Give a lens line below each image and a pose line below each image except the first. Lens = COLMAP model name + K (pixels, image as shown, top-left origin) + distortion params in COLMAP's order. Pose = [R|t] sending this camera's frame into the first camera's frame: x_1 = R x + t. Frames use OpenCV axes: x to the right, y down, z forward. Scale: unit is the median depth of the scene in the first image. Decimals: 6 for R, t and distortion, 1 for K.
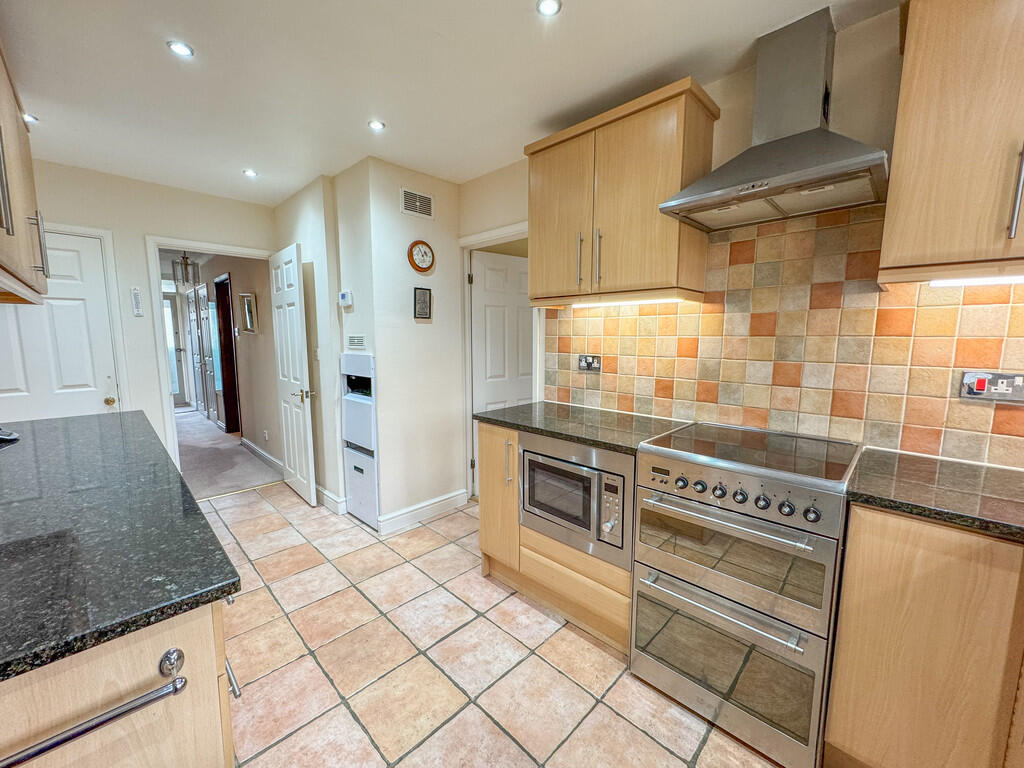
lens RADIAL K [[414.6, 0, 512.5], [0, 414.6, 385.6], [0, 0, 1]] dist [0.002146, 0.000109]
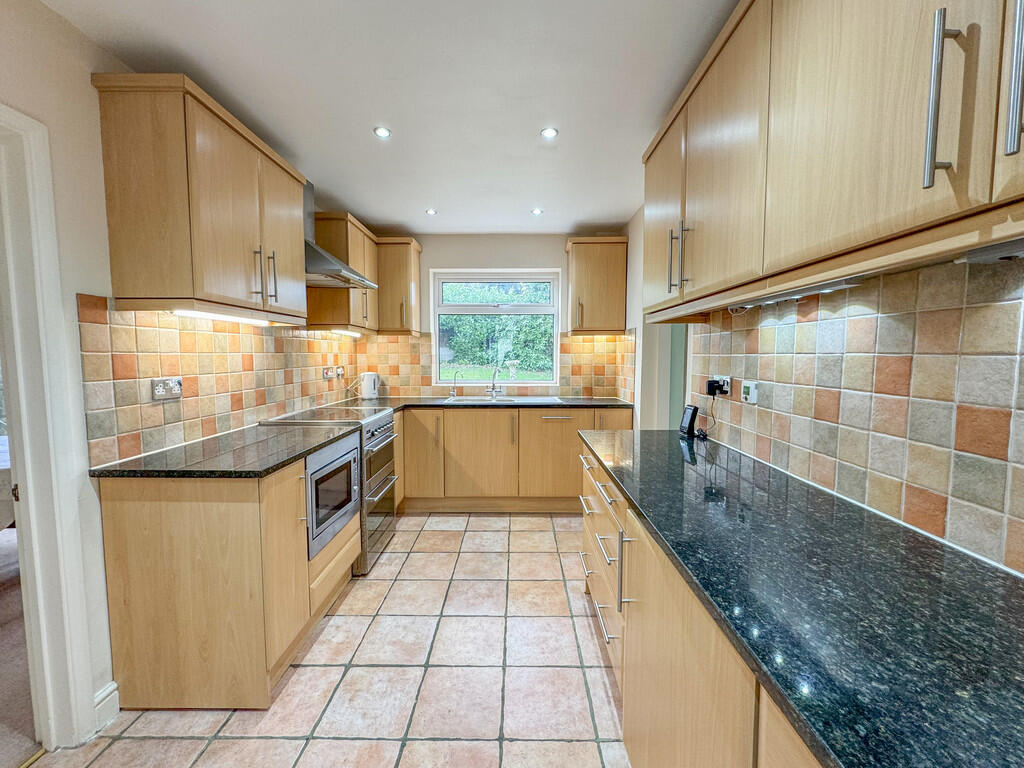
lens RADIAL K [[414.6, 0, 512.3], [0, 414.6, 383.8], [0, 0, 1]] dist [0.002146, 0.000109]
pose [[-0.699557, -0.058100, 0.712211, -0.918641], [0.077611, 0.984615, 0.156555, -0.155752], [-0.710349, 0.164794, -0.684286, 1.257940]]
